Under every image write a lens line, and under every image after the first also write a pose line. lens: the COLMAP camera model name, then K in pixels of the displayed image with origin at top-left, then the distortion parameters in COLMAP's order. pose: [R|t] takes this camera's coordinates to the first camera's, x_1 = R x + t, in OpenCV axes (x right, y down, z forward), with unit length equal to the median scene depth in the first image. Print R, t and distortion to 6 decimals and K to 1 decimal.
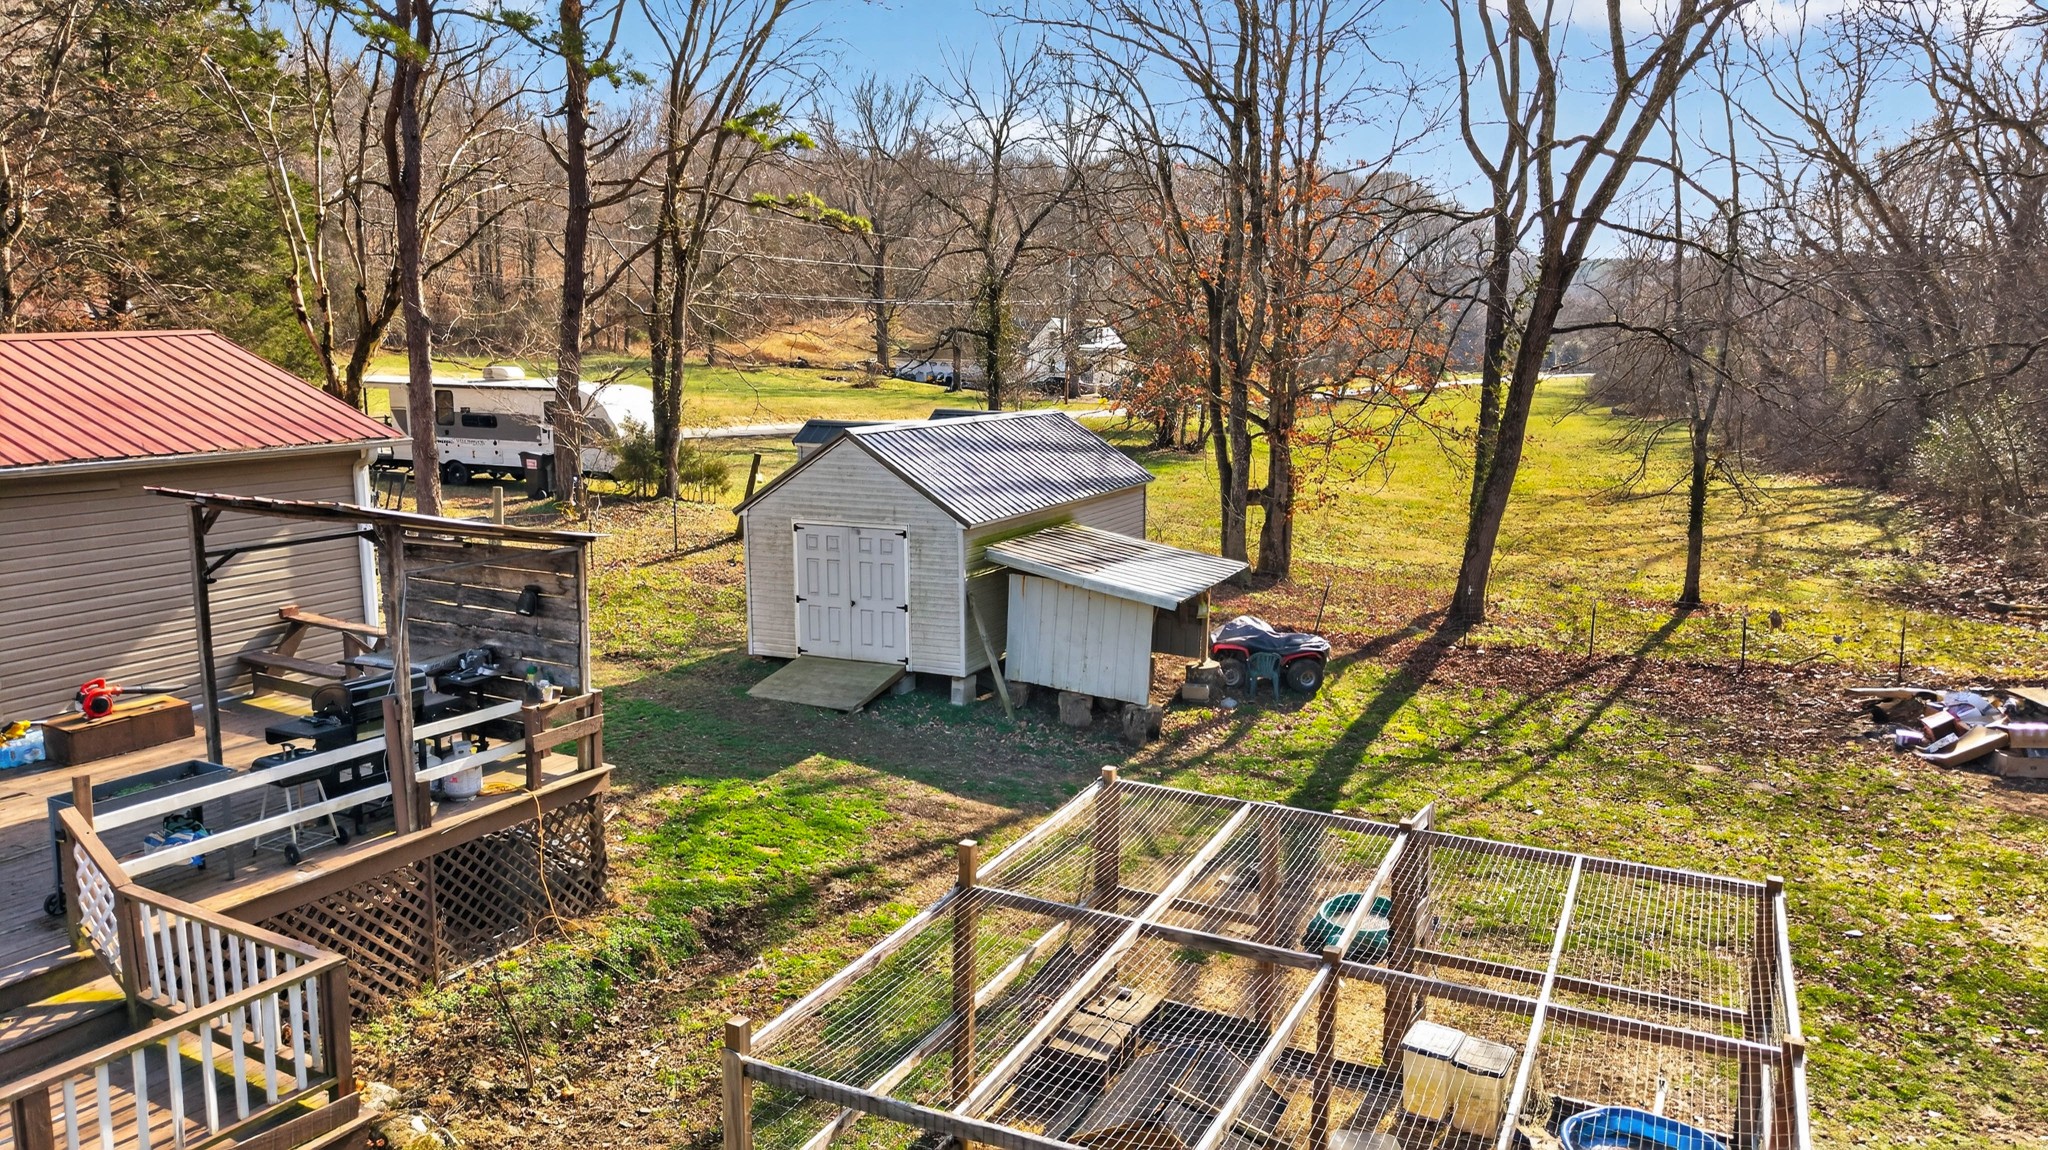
lens RADIAL K [[1372.2, 0, 1033.8], [0, 1372.2, 583.0], [0, 0, 1]] dist [0.009234, -0.005703]
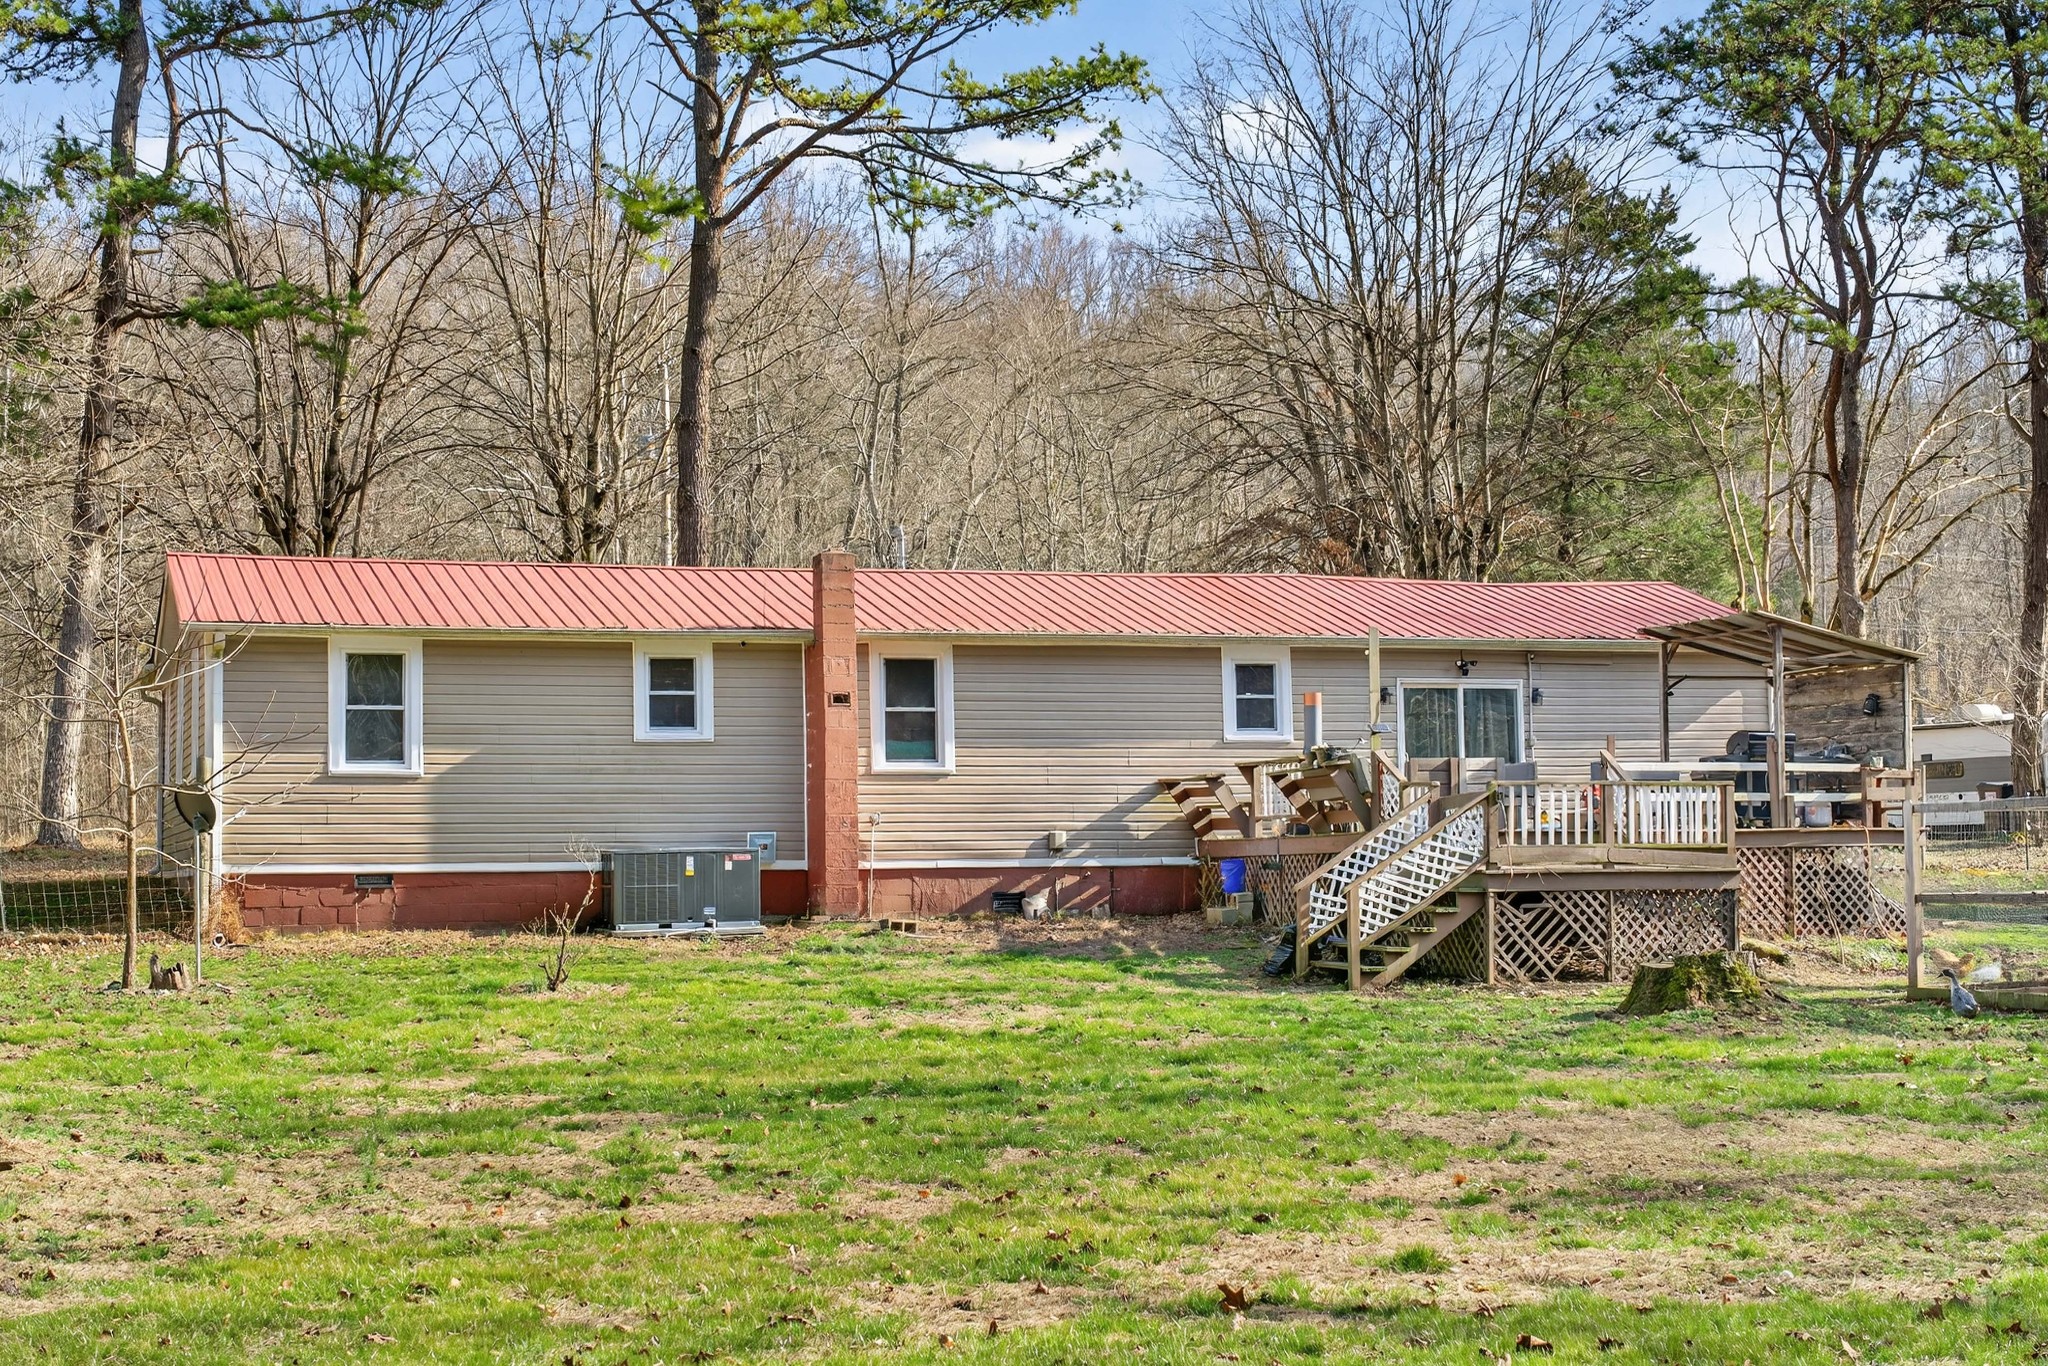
lens RADIAL K [[2751.8, 0, 1019.3], [0, 2751.8, 666.2], [0, 0, 1]] dist [-0.029919, 0.000000]
pose [[0.734669, -0.067179, -0.675091, 0.502612], [-0.097179, 0.974403, -0.202718, 0.357166], [0.671429, 0.214535, 0.709336, -0.892921]]
